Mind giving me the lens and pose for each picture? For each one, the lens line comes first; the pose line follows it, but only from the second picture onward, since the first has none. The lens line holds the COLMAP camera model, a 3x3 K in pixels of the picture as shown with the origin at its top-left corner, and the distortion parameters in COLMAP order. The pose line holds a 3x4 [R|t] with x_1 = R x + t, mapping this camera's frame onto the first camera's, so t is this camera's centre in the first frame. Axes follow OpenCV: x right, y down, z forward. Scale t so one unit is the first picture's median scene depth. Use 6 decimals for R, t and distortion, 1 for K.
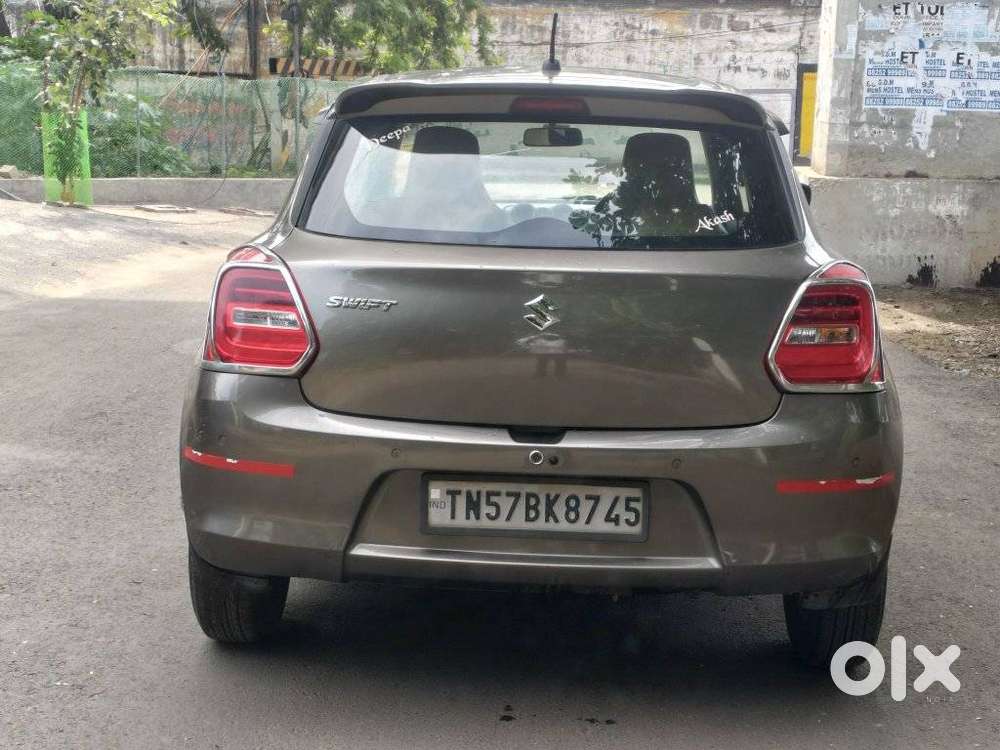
lens RADIAL K [[1505.7, 0, 492.1], [0, 1505.7, 379.1], [0, 0, 1]] dist [0.175971, -0.566307]
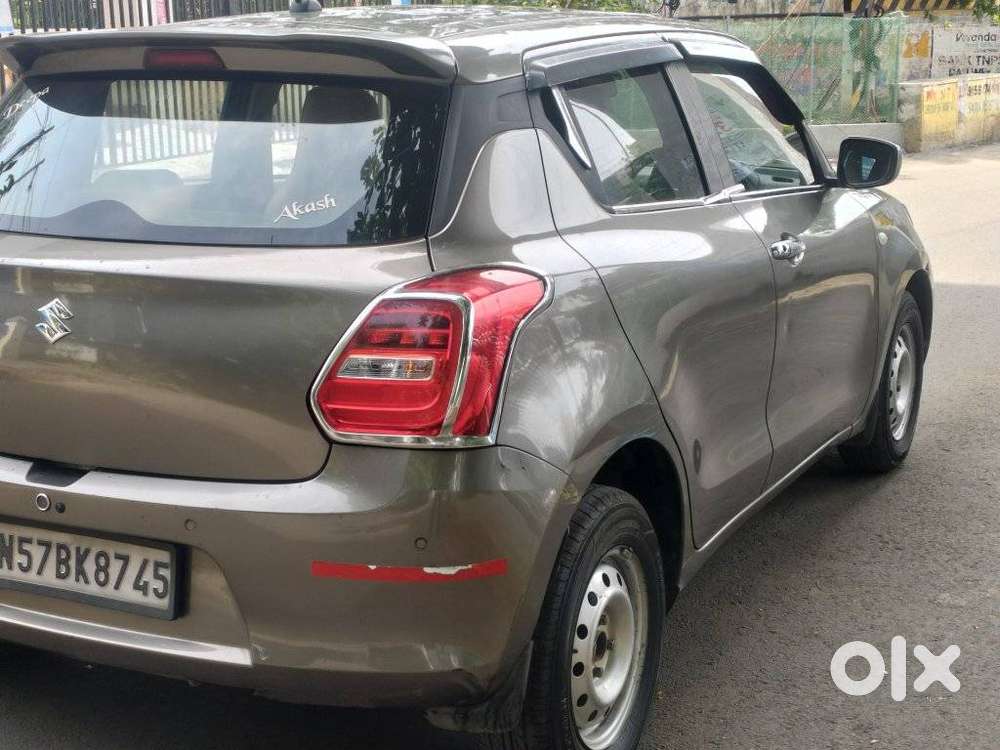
lens RADIAL K [[1527.4, 0, 500.0], [0, 1527.4, 375.0], [0, 0, 1]] dist [0.113825, -0.269315]
pose [[0.913574, 0.055169, -0.402912, 0.563648], [-0.042506, 0.998283, 0.040312, -0.057176], [0.404444, -0.019702, 0.914350, 0.343758]]
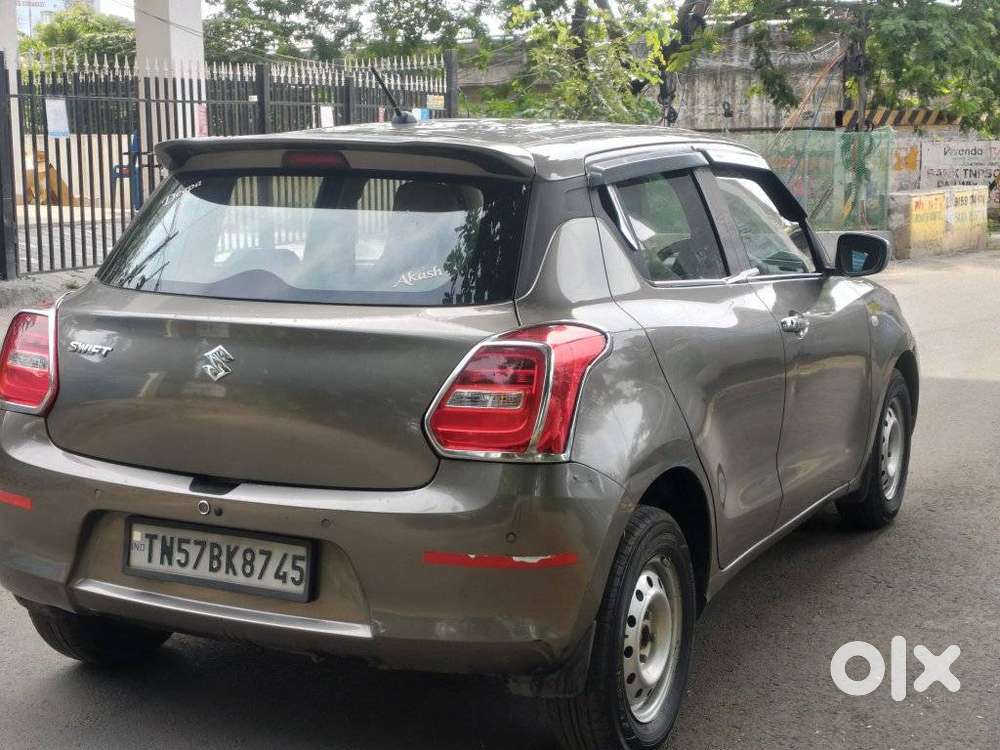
lens RADIAL K [[1505.7, 0, 492.1], [0, 1505.7, 379.1], [0, 0, 1]] dist [0.175971, -0.566307]
pose [[0.911964, 0.040093, -0.408306, 0.598805], [-0.054472, 0.998235, -0.023643, -0.019388], [0.406638, 0.043803, 0.912539, 0.150231]]
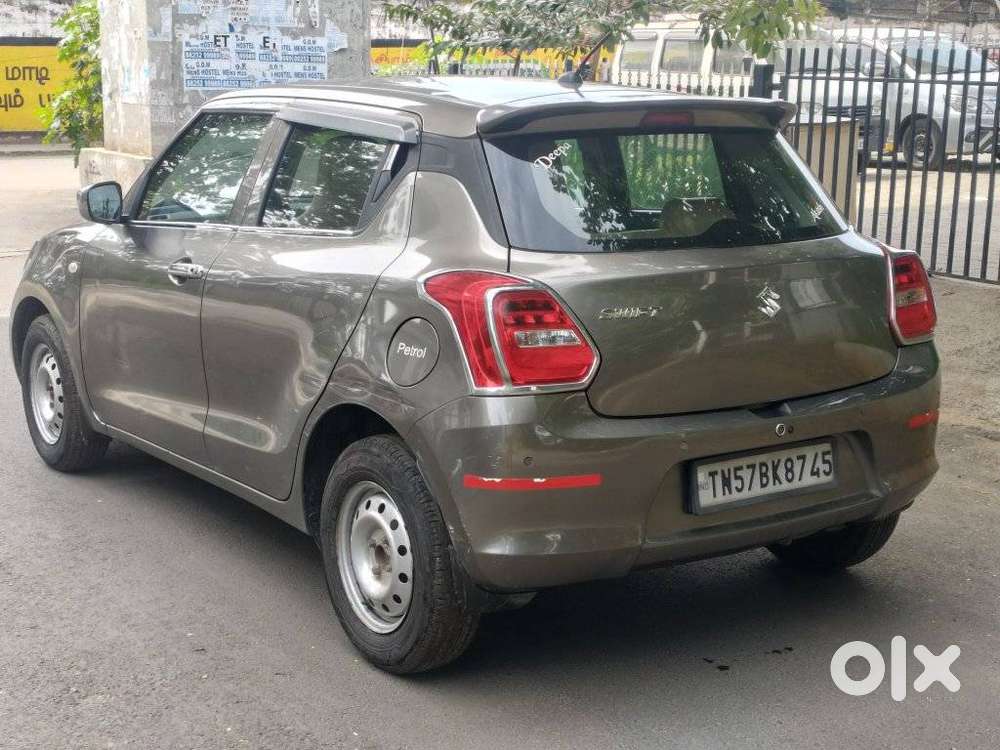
lens RADIAL K [[1505.7, 0, 492.1], [0, 1505.7, 379.1], [0, 0, 1]] dist [0.175971, -0.566307]
pose [[0.792452, -0.135235, 0.594753, -0.801219], [0.122325, 0.990536, 0.062242, -0.081859], [-0.597541, 0.023429, 0.801496, 0.206490]]
